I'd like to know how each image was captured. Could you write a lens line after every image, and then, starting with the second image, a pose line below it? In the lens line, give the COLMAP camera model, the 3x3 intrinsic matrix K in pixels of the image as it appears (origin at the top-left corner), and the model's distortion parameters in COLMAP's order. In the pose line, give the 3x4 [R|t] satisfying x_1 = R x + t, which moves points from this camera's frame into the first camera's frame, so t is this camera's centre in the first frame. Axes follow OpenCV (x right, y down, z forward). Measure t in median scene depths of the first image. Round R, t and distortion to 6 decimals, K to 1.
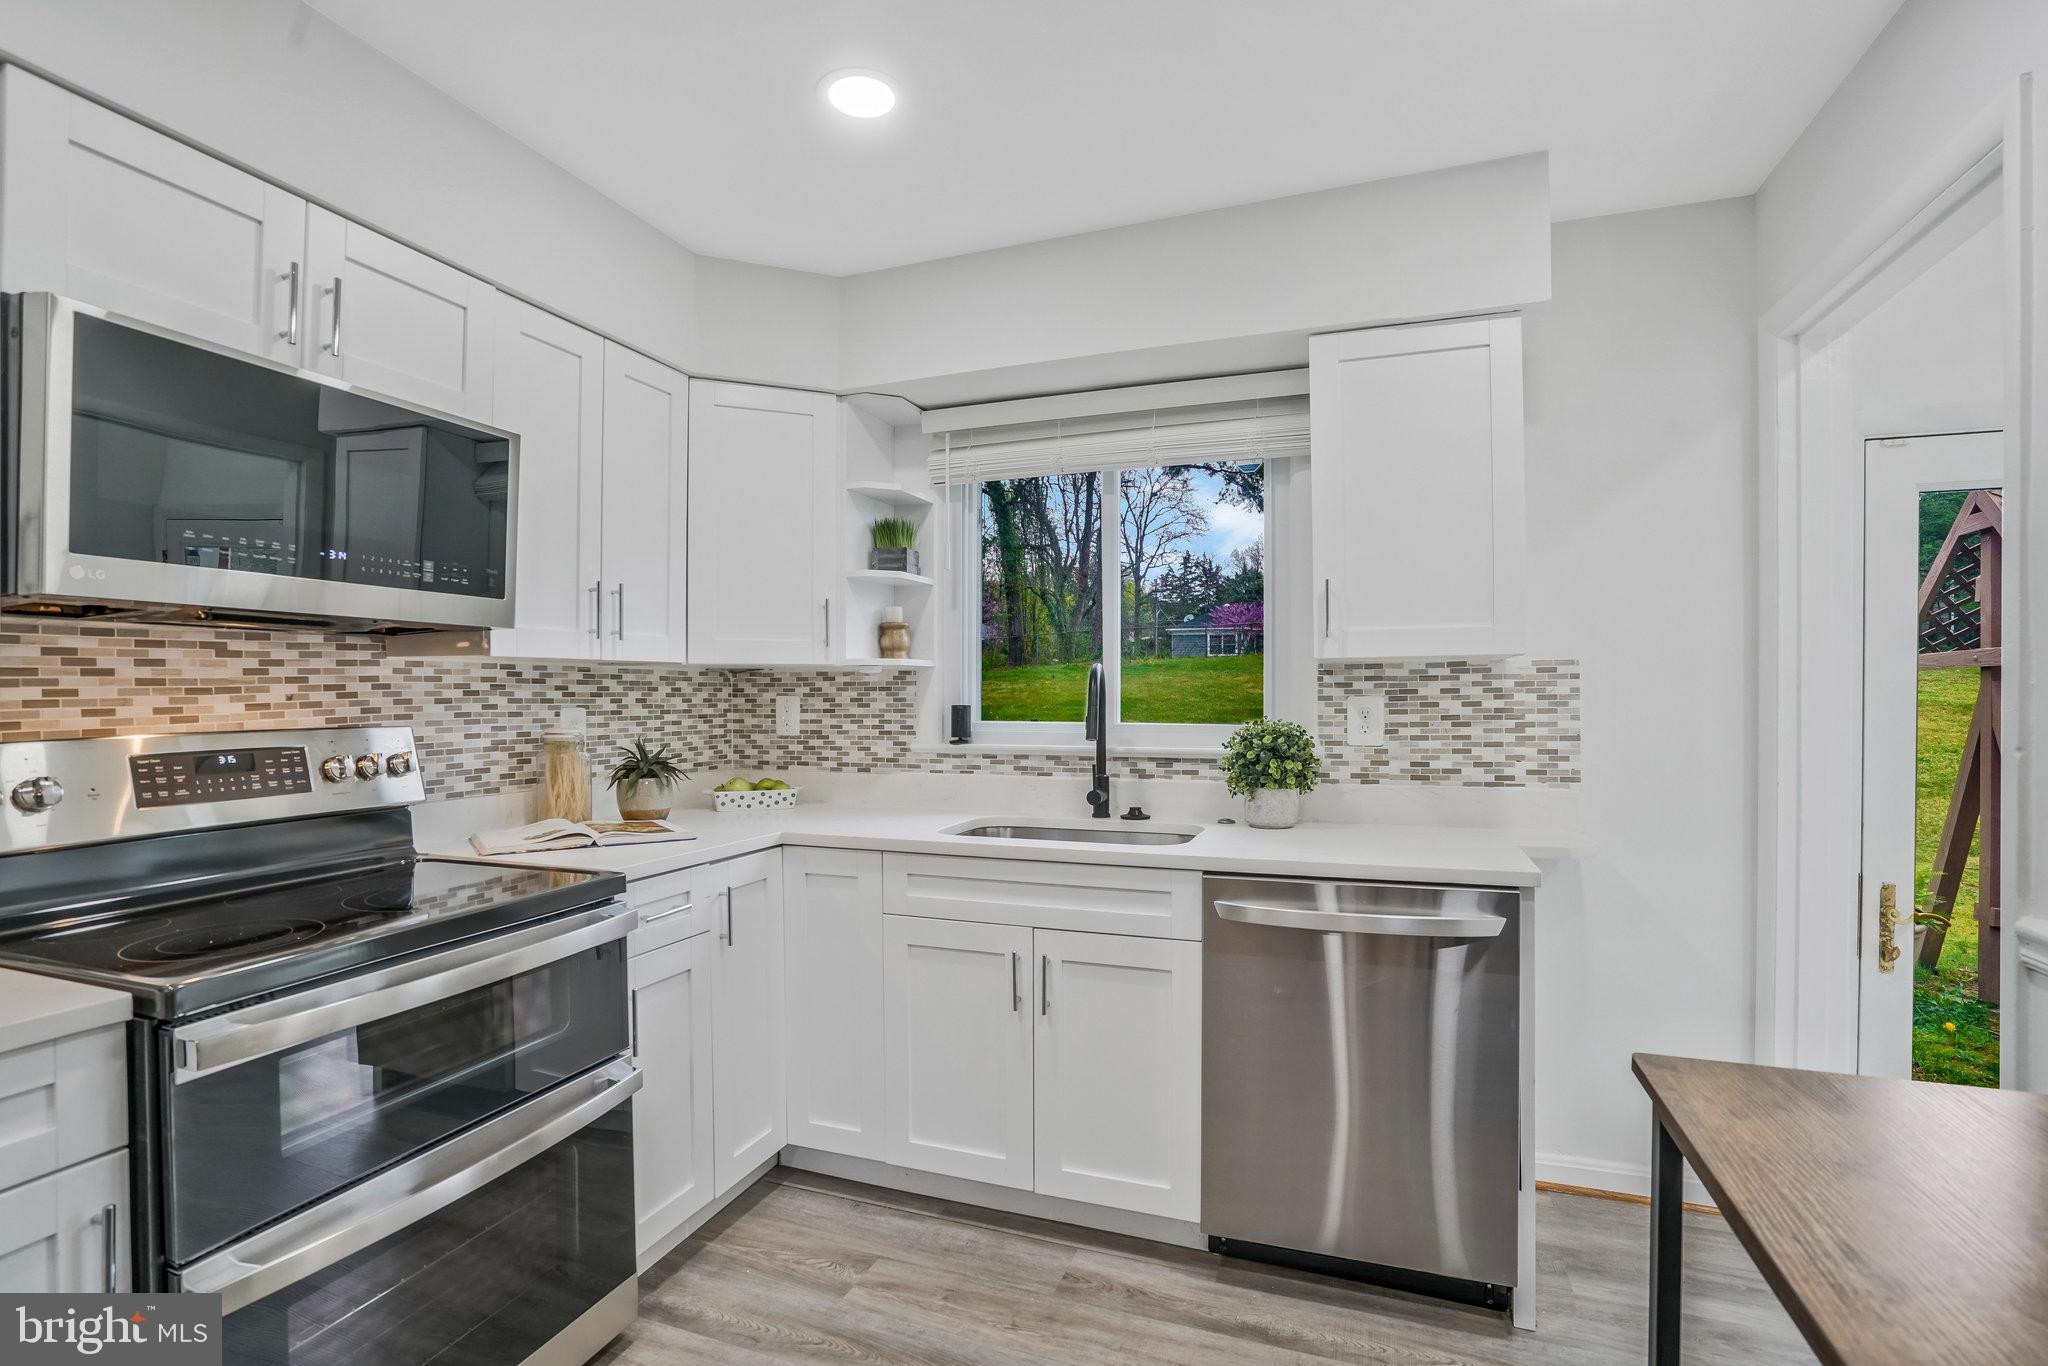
lens RADIAL K [[961.6, 0, 1011.3], [0, 961.6, 685.0], [0, 0, 1]] dist [-0.029743, 0.007461]
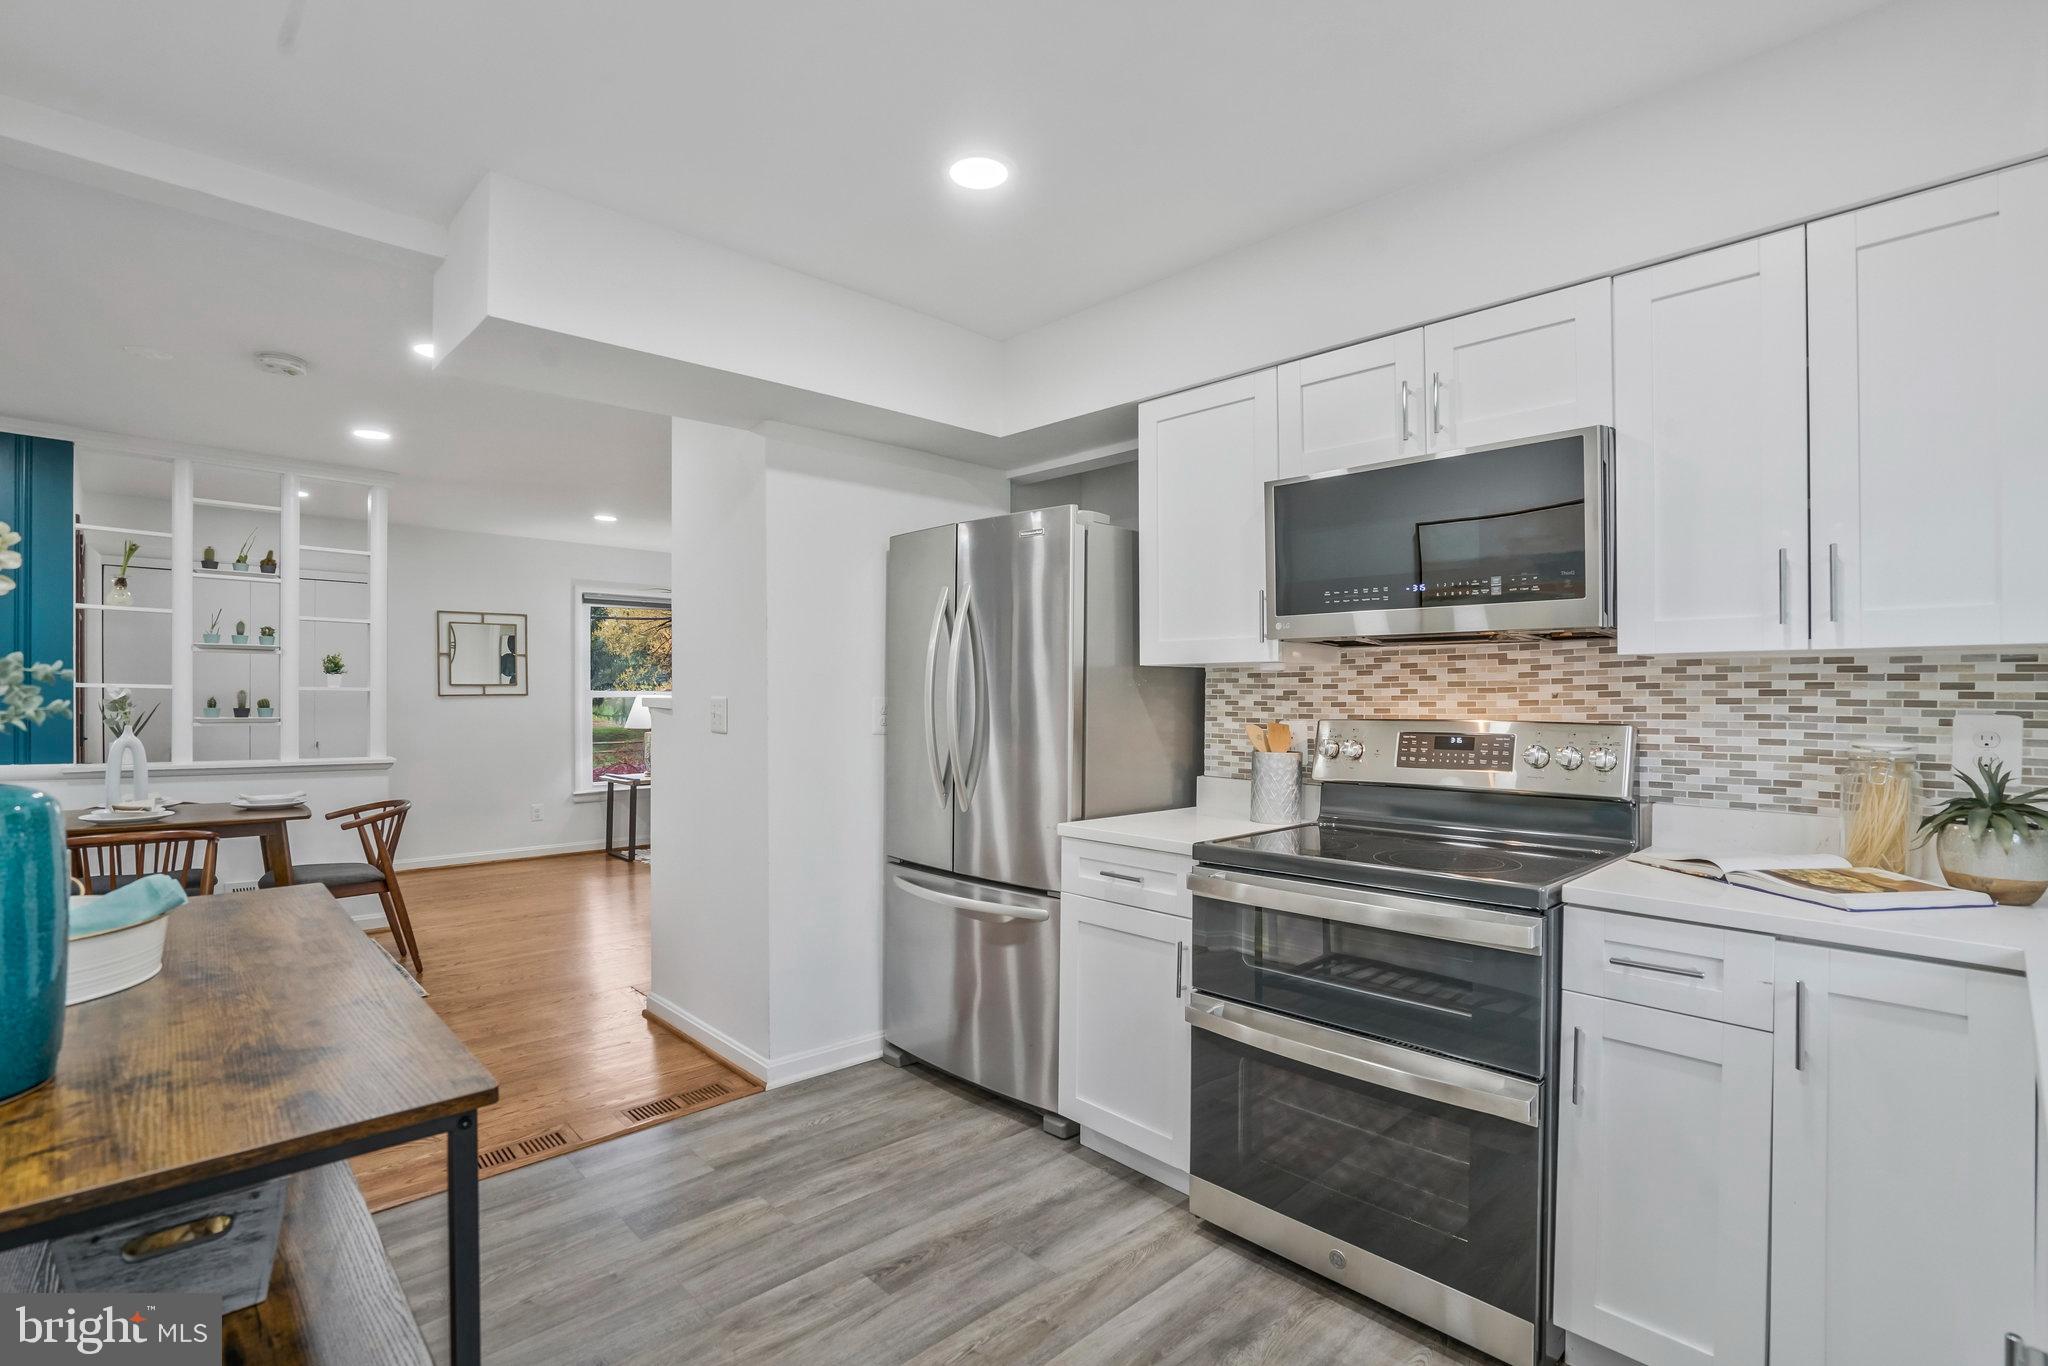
lens RADIAL K [[961.6, 0, 1012.2], [0, 961.6, 692.3], [0, 0, 1]] dist [-0.029743, 0.007461]
pose [[-0.445839, 0.005744, -0.895095, 0.534375], [0.008429, 0.999962, 0.002218, 0.000286], [0.895074, -0.006556, -0.445870, 0.791409]]
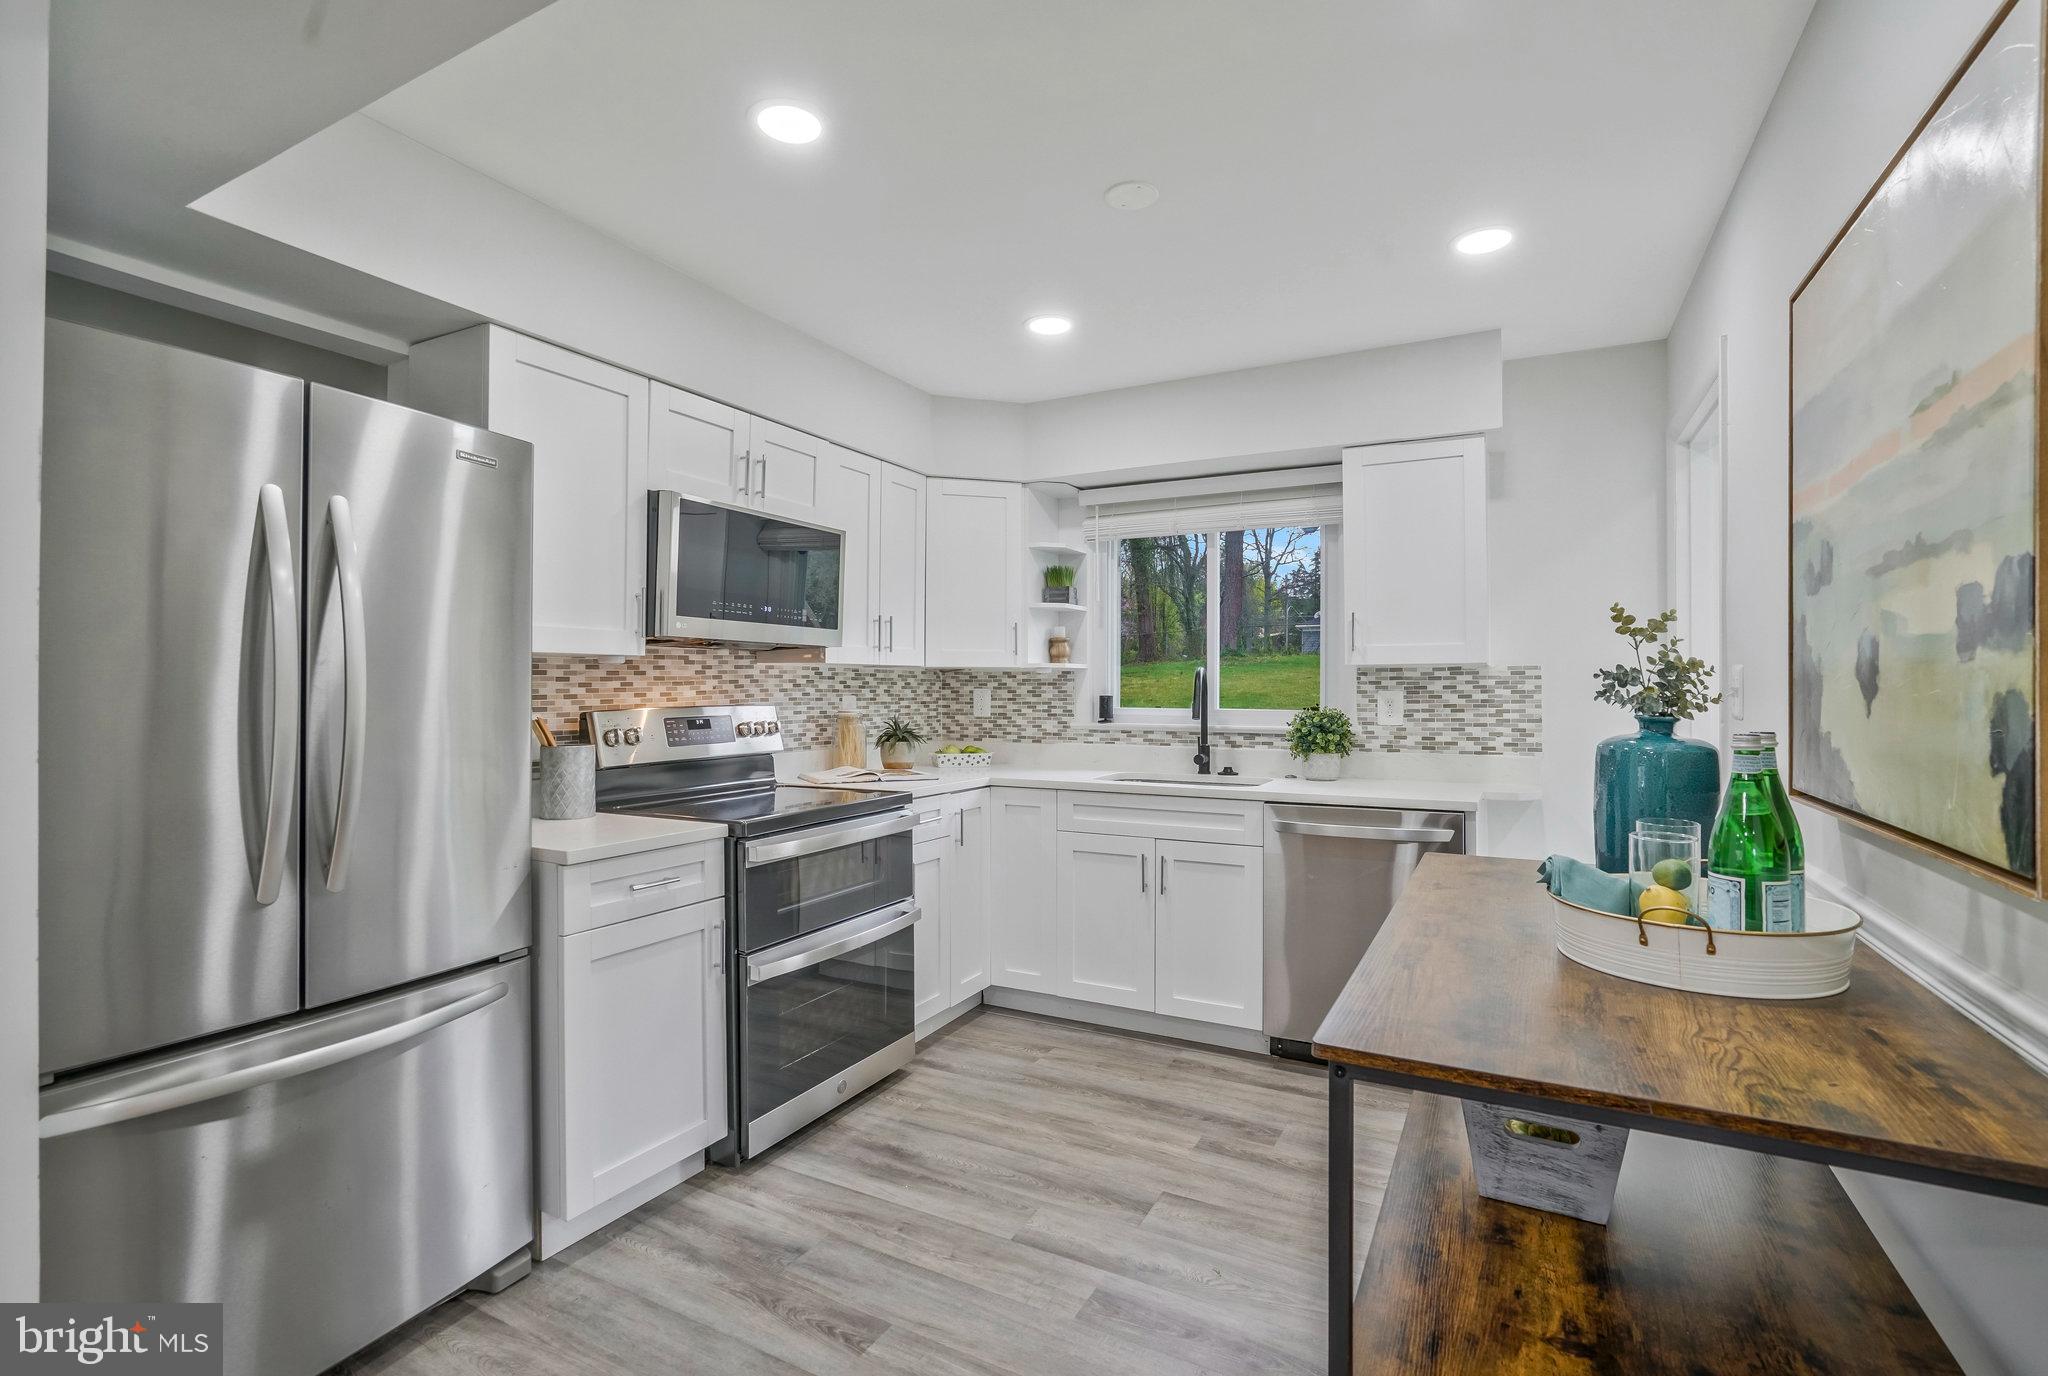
lens RADIAL K [[961.6, 0, 1019.6], [0, 961.6, 669.4], [0, 0, 1]] dist [-0.029743, 0.007461]
pose [[0.992096, 0.002765, -0.125450, -0.000555], [-0.004177, 0.999931, -0.010991, -0.002361], [0.125411, 0.011428, 0.992039, -0.552477]]
